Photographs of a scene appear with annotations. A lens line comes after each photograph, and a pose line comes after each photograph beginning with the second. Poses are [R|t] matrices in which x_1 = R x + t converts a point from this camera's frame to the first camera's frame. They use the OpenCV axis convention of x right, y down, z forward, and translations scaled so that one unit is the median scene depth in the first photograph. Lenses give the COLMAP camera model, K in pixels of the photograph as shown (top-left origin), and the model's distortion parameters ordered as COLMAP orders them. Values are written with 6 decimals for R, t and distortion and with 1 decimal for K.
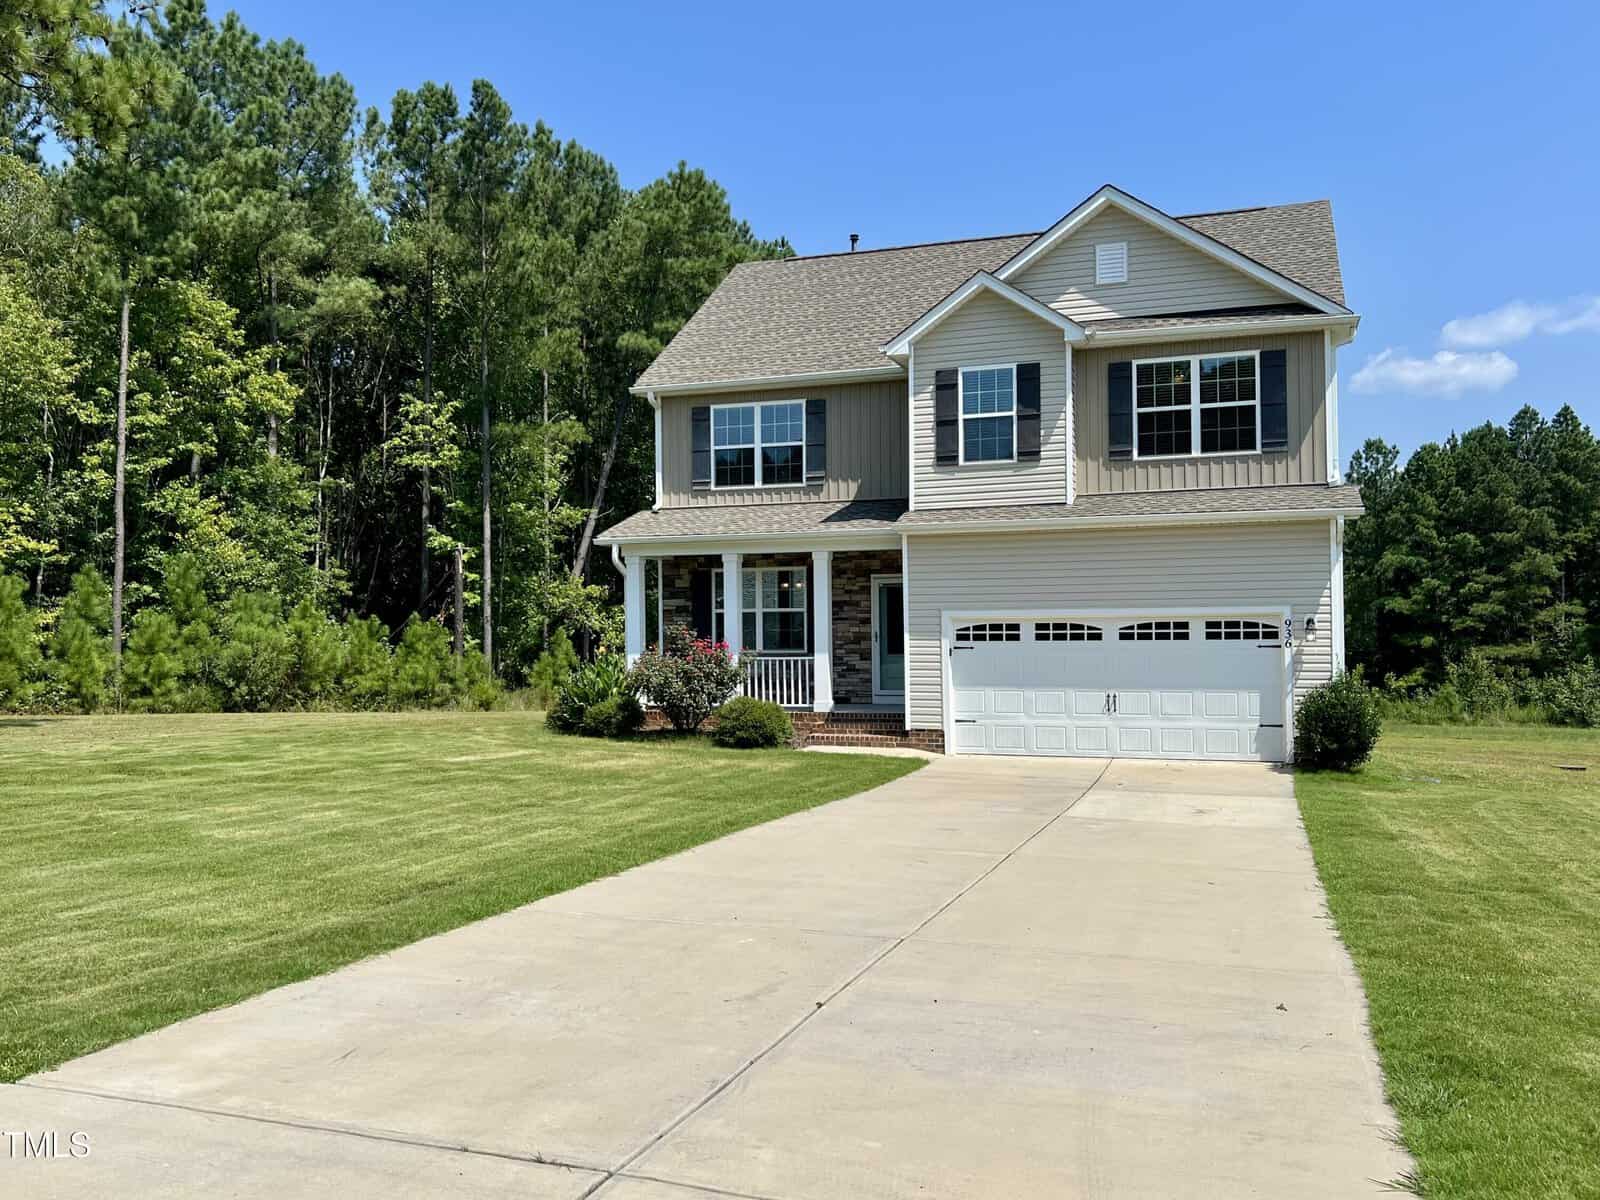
lens RADIAL K [[1339.0, 0, 793.2], [0, 1339.0, 598.7], [0, 0, 1]] dist [0.169965, -0.368446]
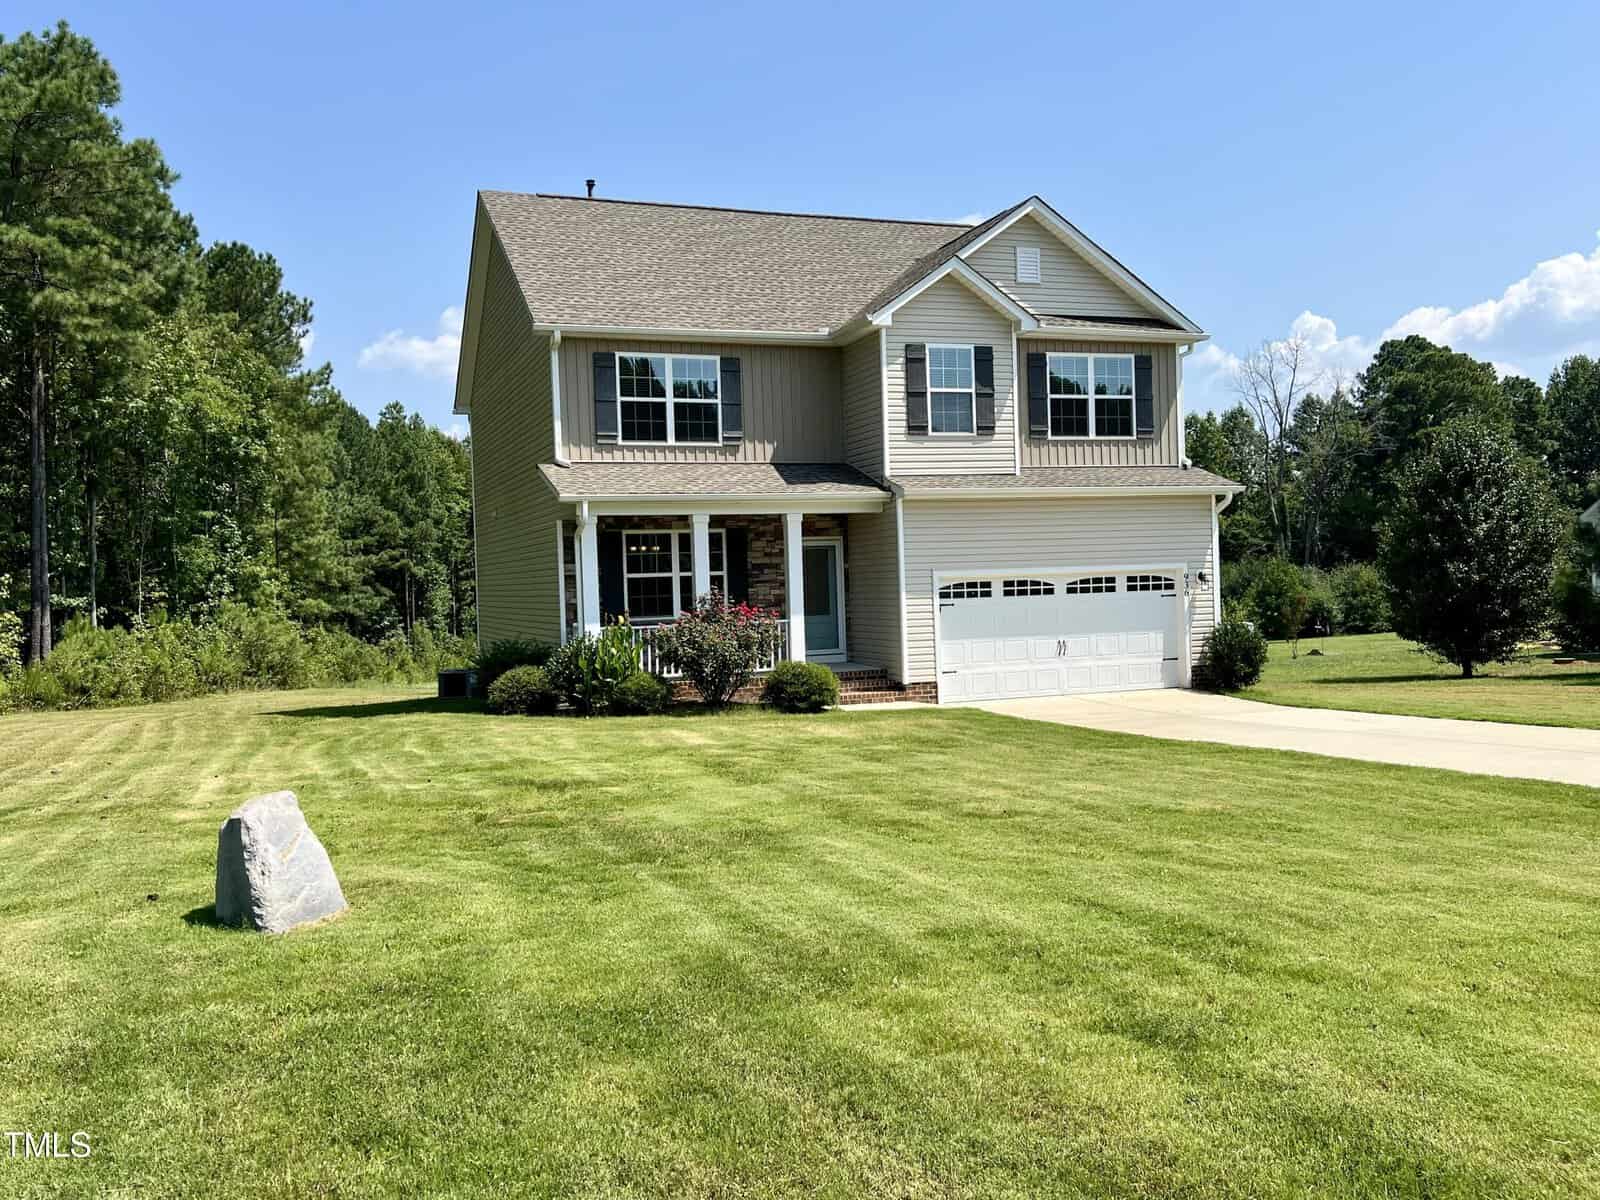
lens RADIAL K [[1339.0, 0, 793.2], [0, 1339.0, 598.7], [0, 0, 1]] dist [0.169965, -0.368446]
pose [[0.770464, -0.024859, 0.636998, -0.651873], [0.009498, 0.999576, 0.027521, 0.000599], [-0.637413, -0.015154, 0.770374, 0.243270]]
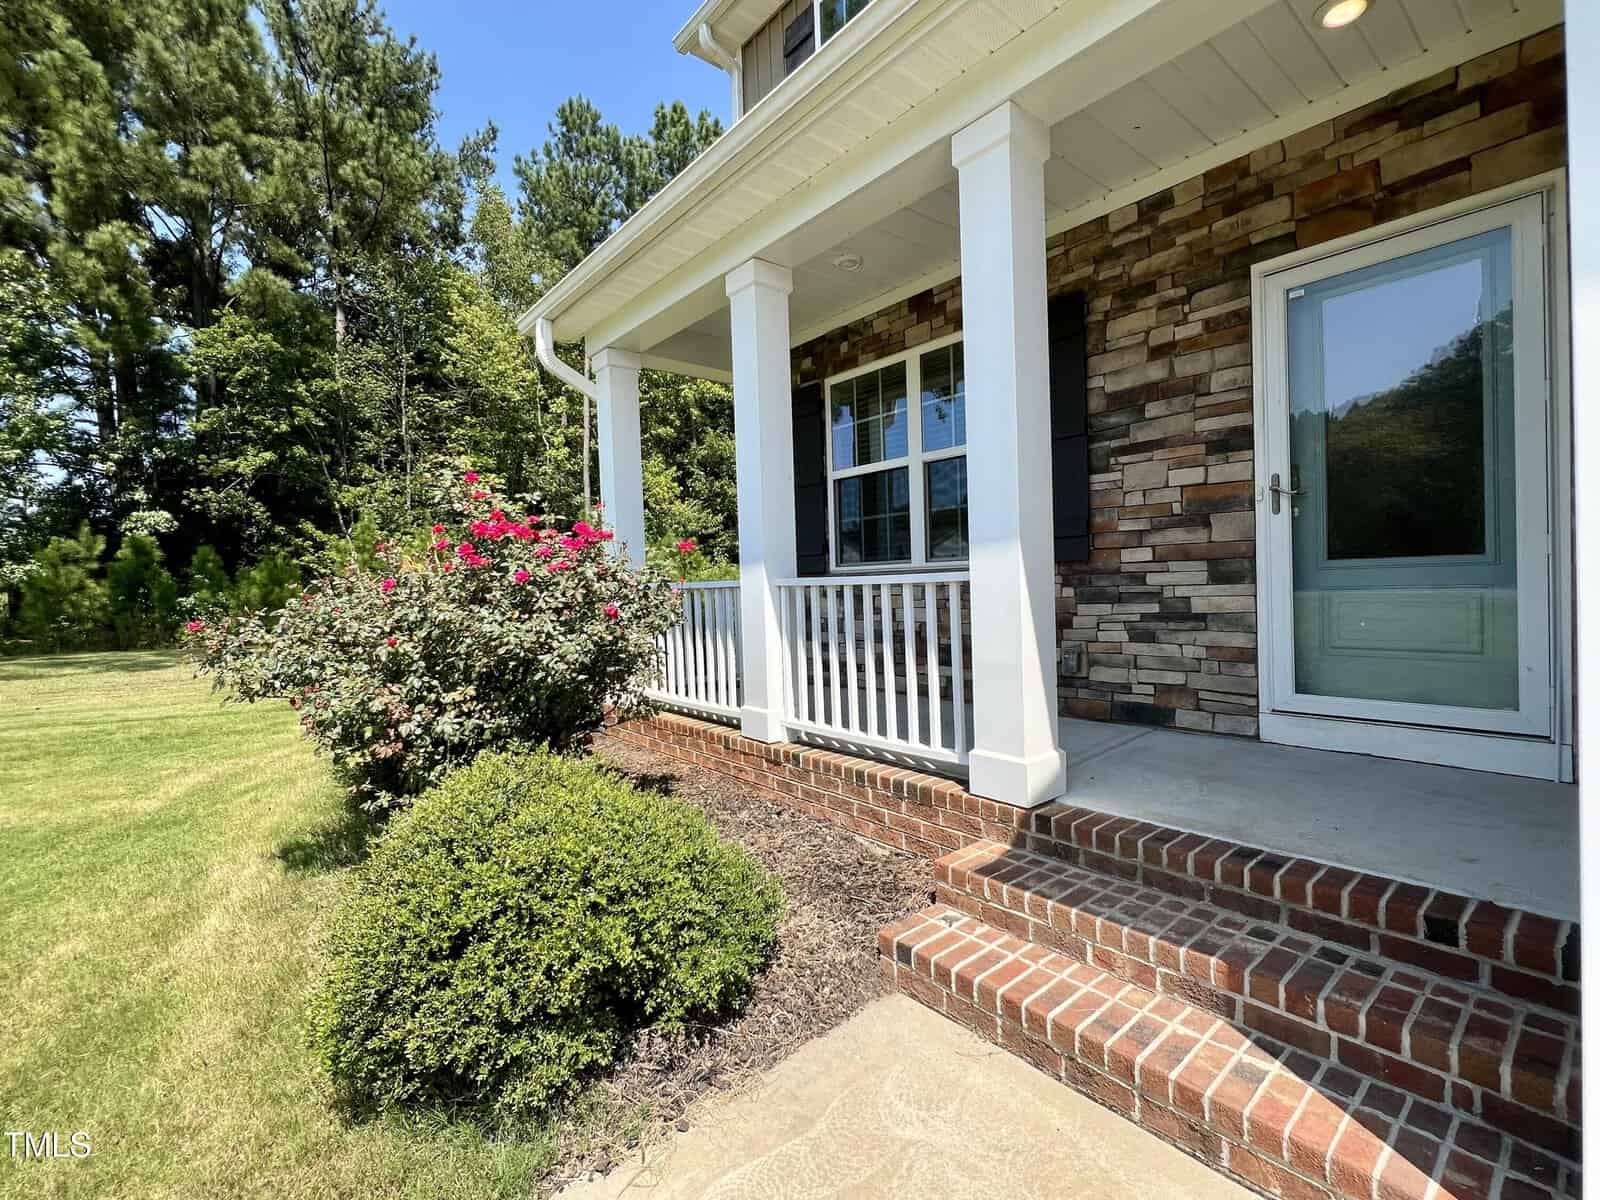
lens RADIAL K [[719.5, 0, 798.9], [0, 719.5, 593.7], [0, 0, 1]] dist [-0.000492, -0.000003]
pose [[0.856835, -0.006580, -0.515548, 0.060250], [0.030563, 0.998808, 0.038047, 0.044366], [0.514684, -0.048357, 0.856015, 0.919116]]
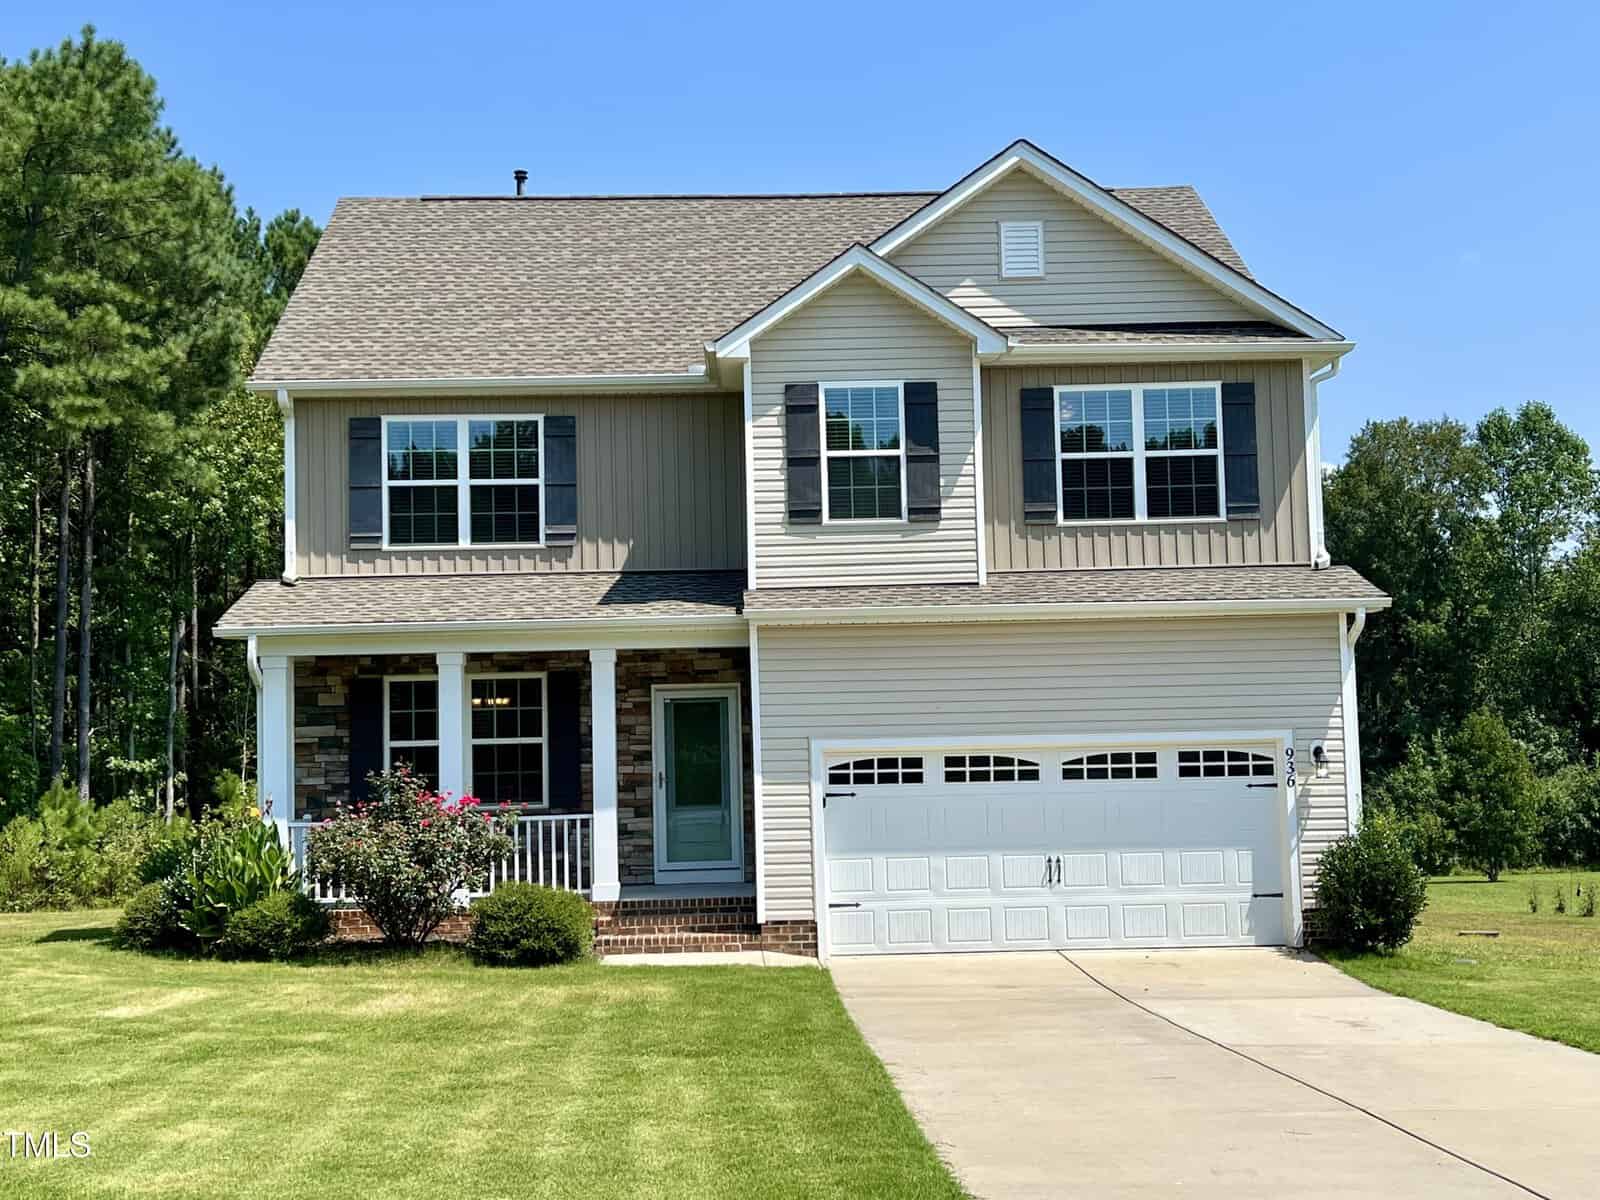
lens RADIAL K [[1957.6, 0, 800.0], [0, 1957.6, 600.0], [0, 0, 1]] dist [0.220306, -0.622501]
pose [[0.934018, 0.014146, 0.356946, -0.241628], [0.006518, 0.998374, -0.056623, -0.005225], [-0.357166, 0.055213, 0.932407, 0.086176]]
